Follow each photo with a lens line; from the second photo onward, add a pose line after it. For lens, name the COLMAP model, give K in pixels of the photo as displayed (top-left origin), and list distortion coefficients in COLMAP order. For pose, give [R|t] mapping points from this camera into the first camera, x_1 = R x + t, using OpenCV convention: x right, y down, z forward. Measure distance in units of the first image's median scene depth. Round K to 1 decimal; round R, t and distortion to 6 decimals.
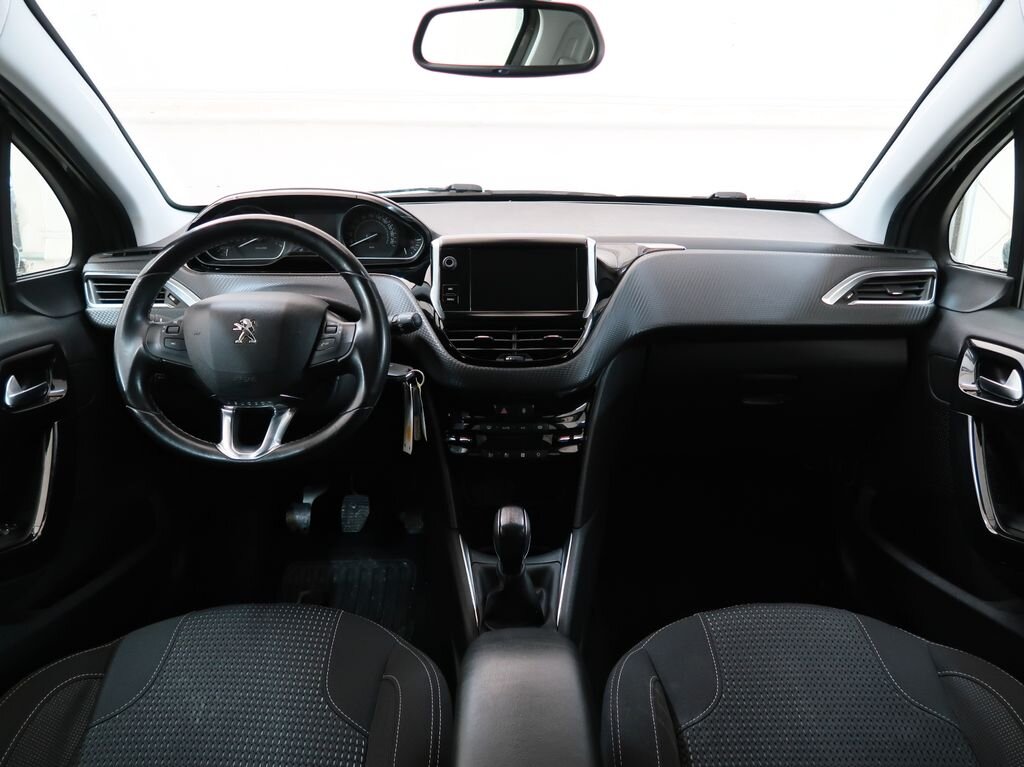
lens RADIAL K [[801.0, 0, 509.0], [0, 801.0, 382.3], [0, 0, 1]] dist [-0.005792, -0.006856]
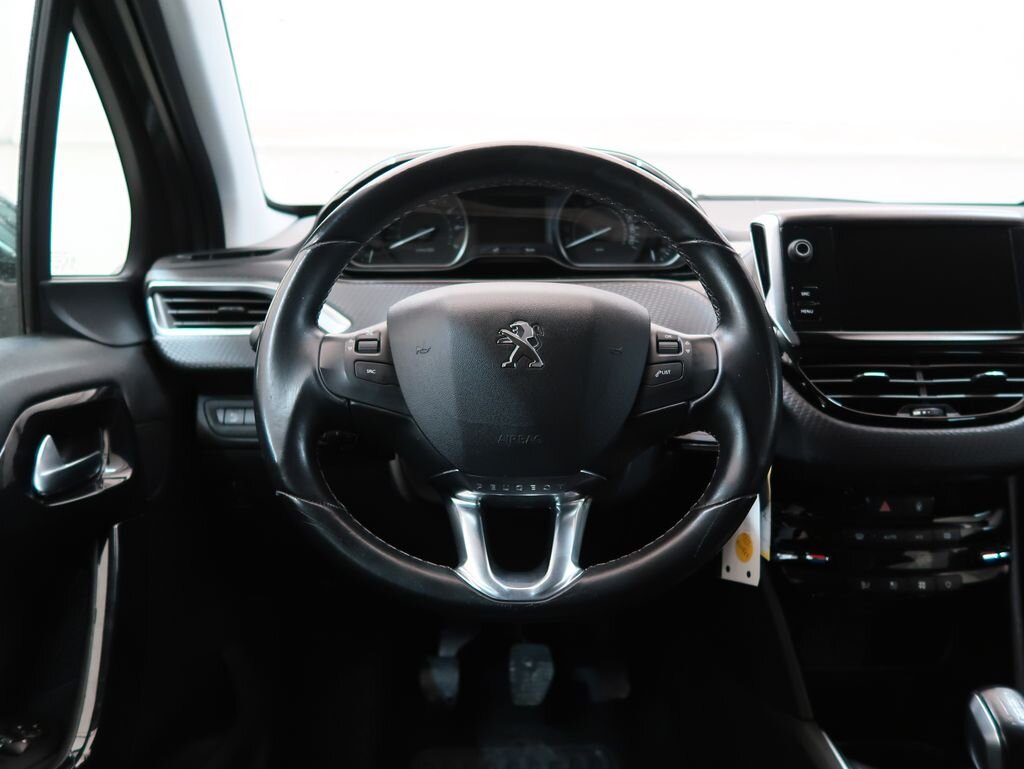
lens RADIAL K [[880.3, 0, 511.4], [0, 880.3, 377.1], [0, 0, 1]] dist [-0.034485, 0.039972]
pose [[0.999949, 0.002726, 0.009703, -0.293591], [-0.001476, 0.991948, -0.126634, 0.024290], [-0.009970, 0.126614, 0.991902, 0.380590]]
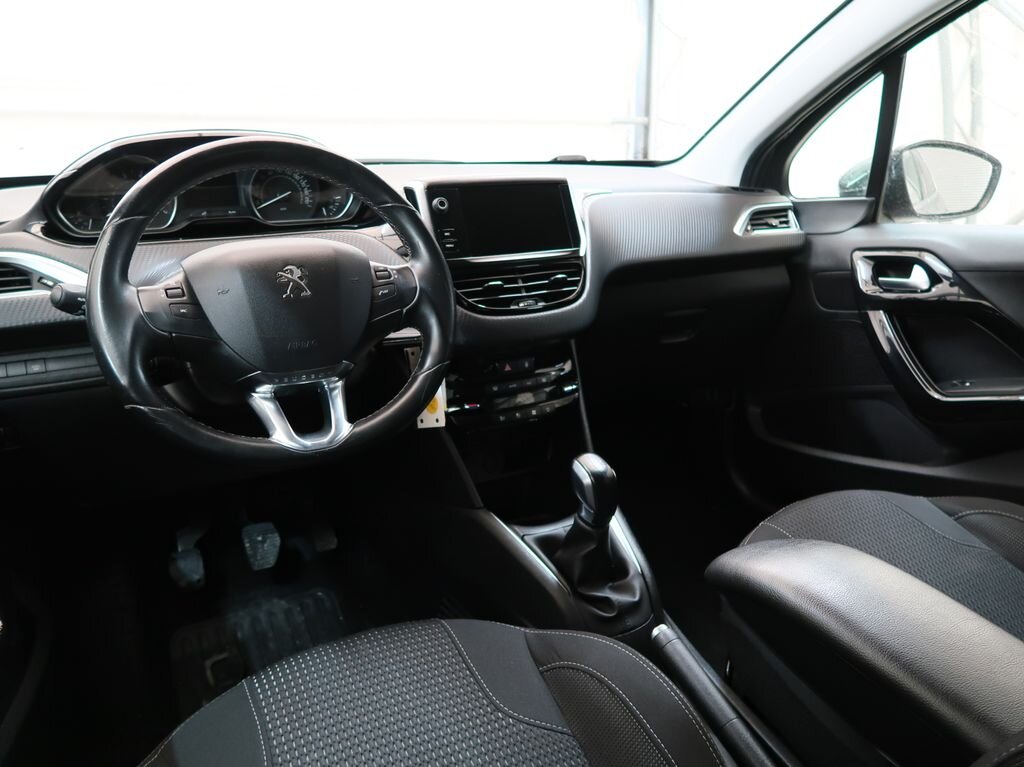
lens RADIAL K [[801.0, 0, 508.8], [0, 801.0, 381.1], [0, 0, 1]] dist [-0.005792, -0.006856]
pose [[0.876311, -0.141751, 0.460418, -0.442496], [0.160752, 0.986993, -0.002090, 0.055306], [-0.454133, 0.075845, 0.887700, 0.204281]]
